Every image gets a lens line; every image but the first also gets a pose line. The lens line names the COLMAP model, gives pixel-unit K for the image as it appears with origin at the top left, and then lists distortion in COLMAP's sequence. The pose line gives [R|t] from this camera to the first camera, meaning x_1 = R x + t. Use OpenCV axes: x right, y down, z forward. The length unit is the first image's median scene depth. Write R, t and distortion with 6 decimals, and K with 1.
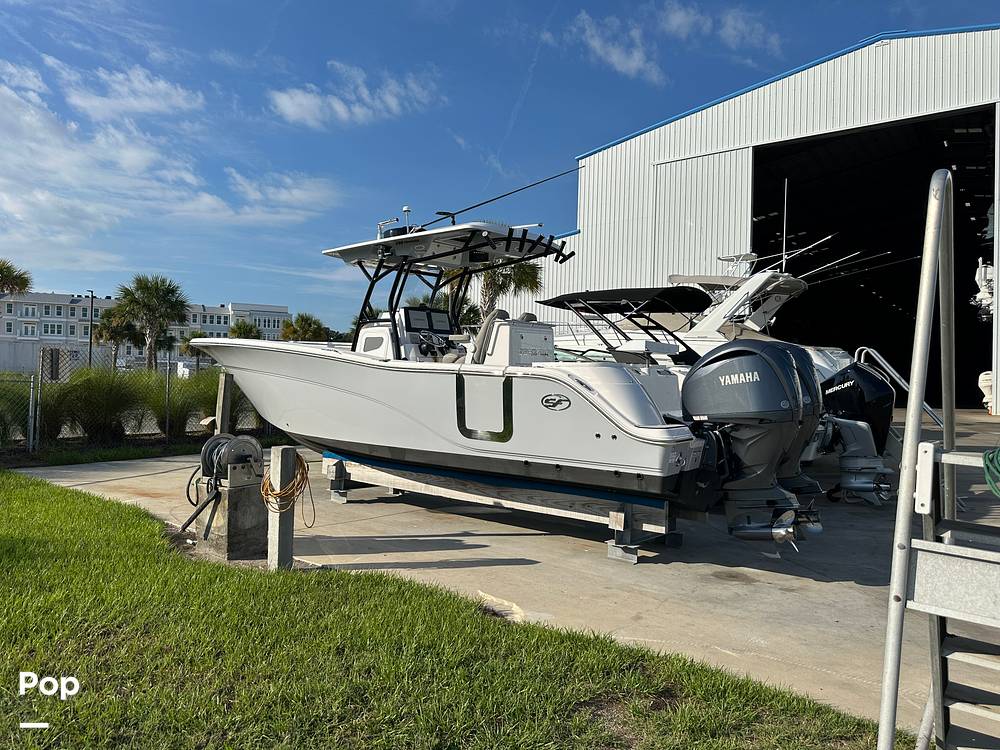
lens RADIAL K [[702.5, 0, 500.0], [0, 702.5, 375.0], [0, 0, 1]] dist [0.063593, -0.071928]
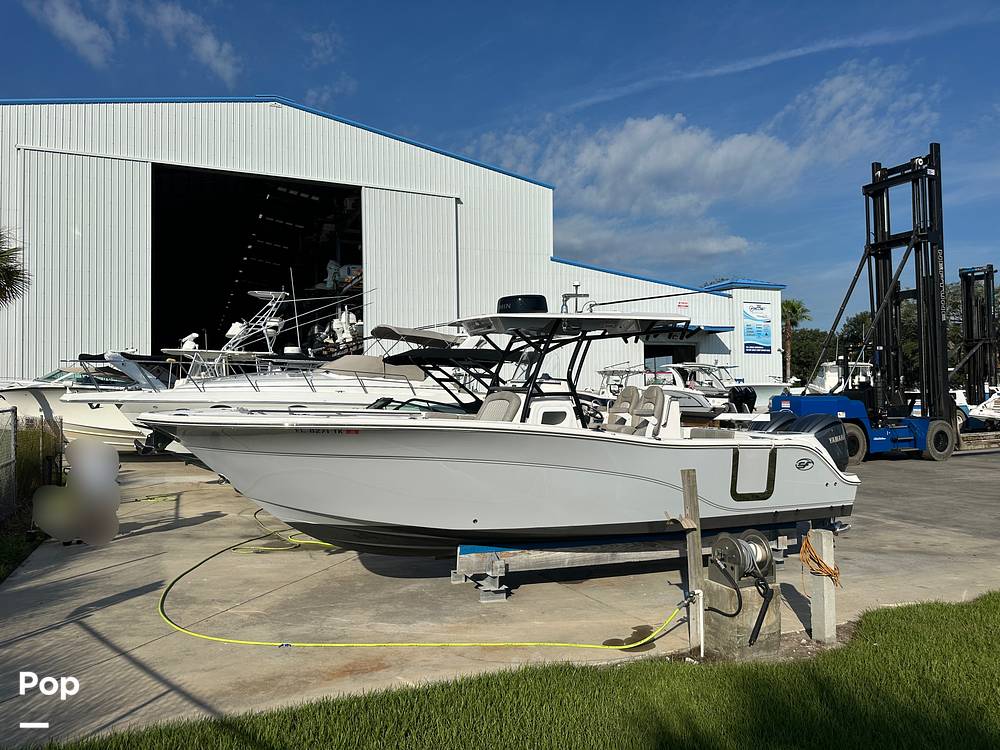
lens RADIAL K [[702.5, 0, 500.0], [0, 702.5, 375.0], [0, 0, 1]] dist [0.063593, -0.071928]
pose [[0.515489, 0.006224, 0.856874, -0.669707], [0.012819, 0.999806, -0.014974, -0.058034], [-0.856800, 0.018703, 0.515309, 0.374052]]
